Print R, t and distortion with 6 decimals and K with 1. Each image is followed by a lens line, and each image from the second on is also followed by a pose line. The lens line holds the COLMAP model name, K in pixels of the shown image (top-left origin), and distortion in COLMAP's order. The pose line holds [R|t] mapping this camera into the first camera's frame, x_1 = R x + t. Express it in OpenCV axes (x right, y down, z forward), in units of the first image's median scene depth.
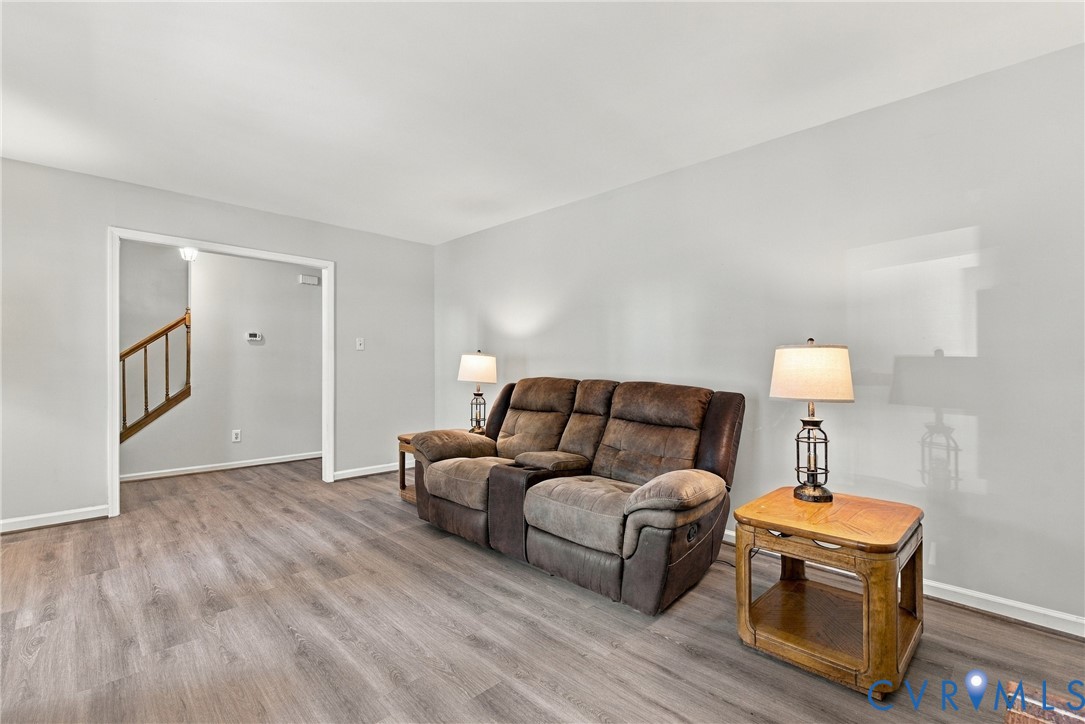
lens RADIAL K [[494.7, 0, 545.5], [0, 494.7, 364.8], [0, 0, 1]] dist [0.000964, 0.000054]
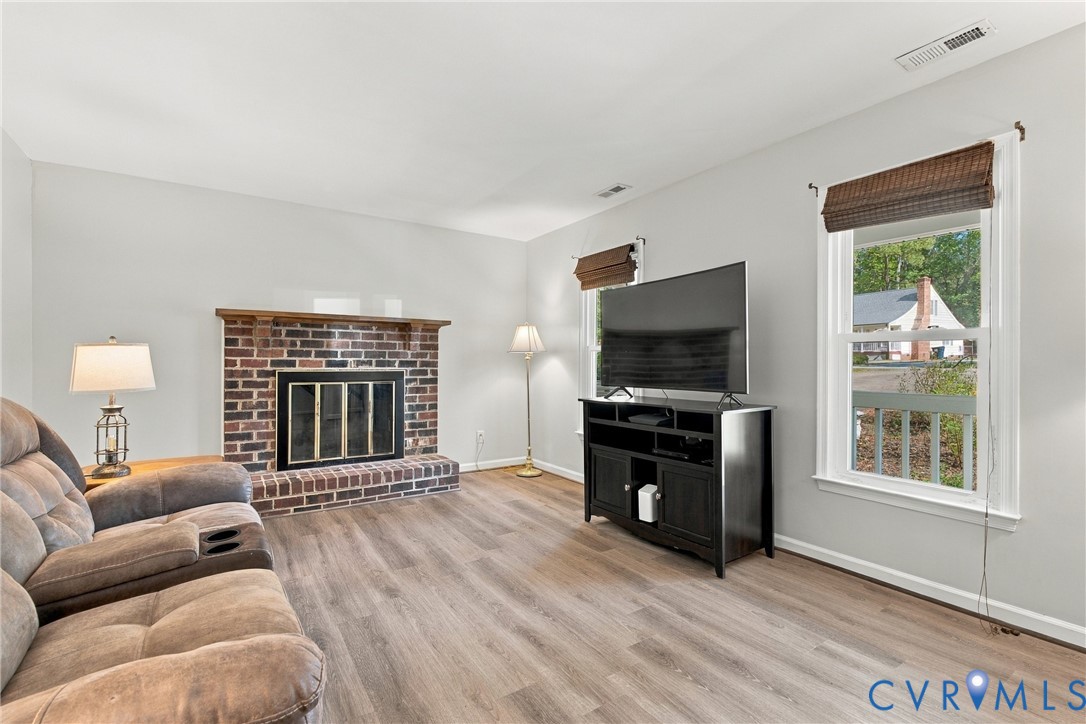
lens RADIAL K [[495.1, 0, 541.7], [0, 495.1, 362.7], [0, 0, 1]] dist [0.000964, 0.000054]
pose [[-0.980516, -0.003262, 0.196411, -0.671982], [-0.003783, 0.999990, -0.002273, 0.002360], [-0.196402, -0.002972, -0.980519, 1.942608]]
